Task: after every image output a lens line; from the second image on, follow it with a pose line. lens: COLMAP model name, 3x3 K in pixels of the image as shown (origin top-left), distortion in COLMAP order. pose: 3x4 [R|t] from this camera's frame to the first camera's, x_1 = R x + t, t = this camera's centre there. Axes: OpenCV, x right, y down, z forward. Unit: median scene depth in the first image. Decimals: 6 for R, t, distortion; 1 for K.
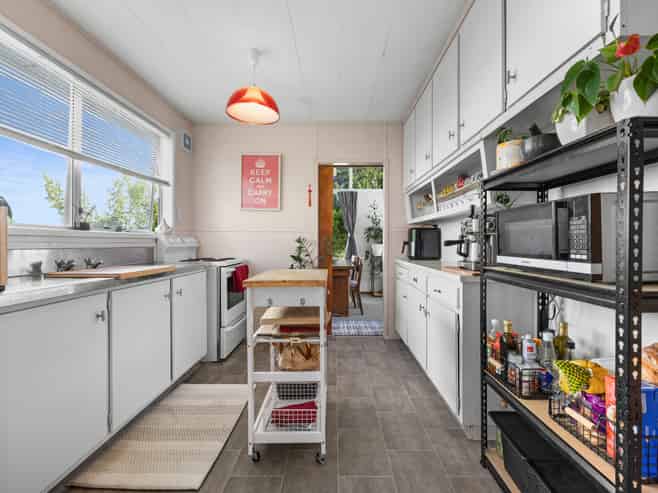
lens RADIAL K [[285.4, 0, 332.5], [0, 285.4, 241.8], [0, 0, 1]] dist [-0.000692, 0.000187]
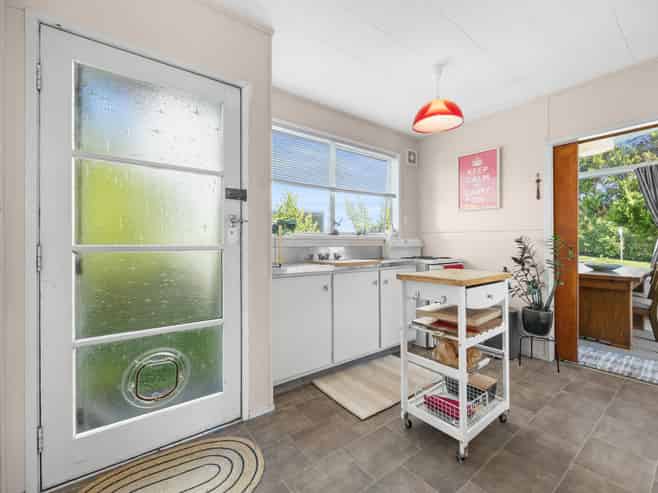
lens RADIAL K [[285.4, 0, 332.5], [0, 285.4, 241.8], [0, 0, 1]] dist [-0.000692, 0.000187]
pose [[0.615782, -0.003746, -0.787907, 0.261120], [0.003105, 0.999992, -0.002328, 0.000166], [0.787910, -0.001012, 0.615789, 0.014028]]
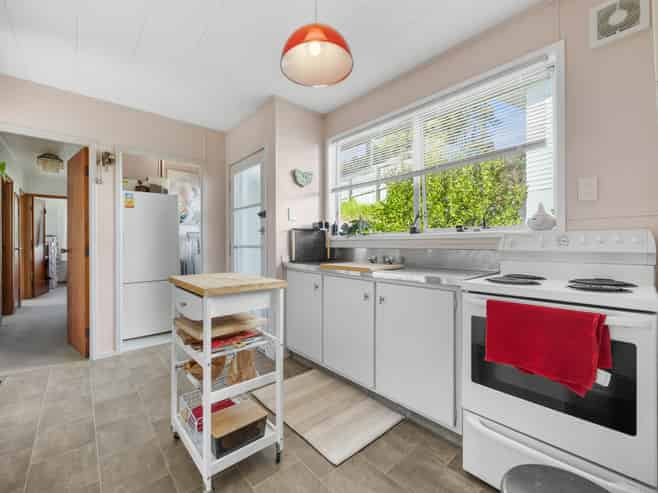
lens RADIAL K [[287.5, 0, 329.0], [0, 287.5, 246.5], [0, 0, 1]] dist [-0.000444, 0.000064]
pose [[-0.740452, 0.001768, -0.672107, 0.150157], [0.000365, 0.999997, 0.002228, 0.007445], [0.672109, 0.001404, -0.740451, 1.225910]]
